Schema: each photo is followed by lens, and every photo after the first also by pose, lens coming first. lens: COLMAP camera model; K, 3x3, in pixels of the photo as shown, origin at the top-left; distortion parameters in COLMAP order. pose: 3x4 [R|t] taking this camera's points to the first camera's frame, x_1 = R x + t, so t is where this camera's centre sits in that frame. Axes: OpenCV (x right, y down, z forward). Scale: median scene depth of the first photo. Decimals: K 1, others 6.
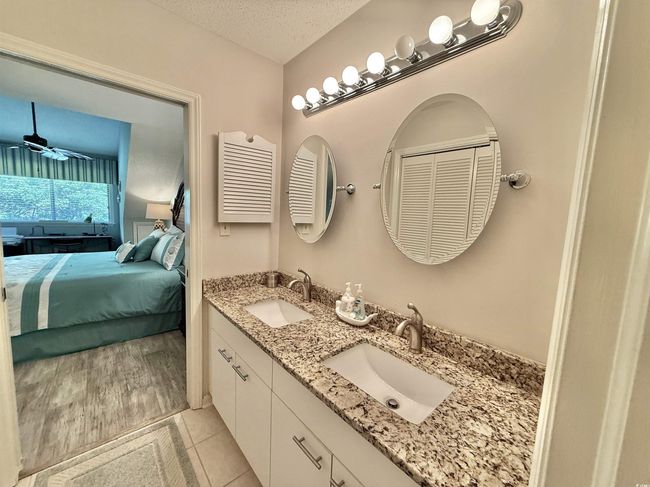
lens RADIAL K [[261.5, 0, 328.2], [0, 261.5, 241.0], [0, 0, 1]] dist [0.003426, 0.000335]
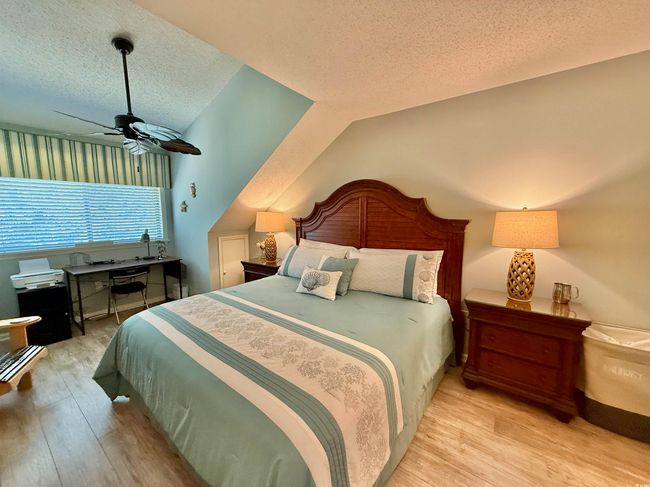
lens RADIAL K [[261.5, 0, 323.9], [0, 261.5, 243.1], [0, 0, 1]] dist [0.003426, 0.000335]
pose [[0.975472, -0.071304, 0.208253, -1.303788], [0.065793, 0.997278, 0.033279, -0.131459], [-0.210059, -0.018762, 0.977509, 0.433481]]
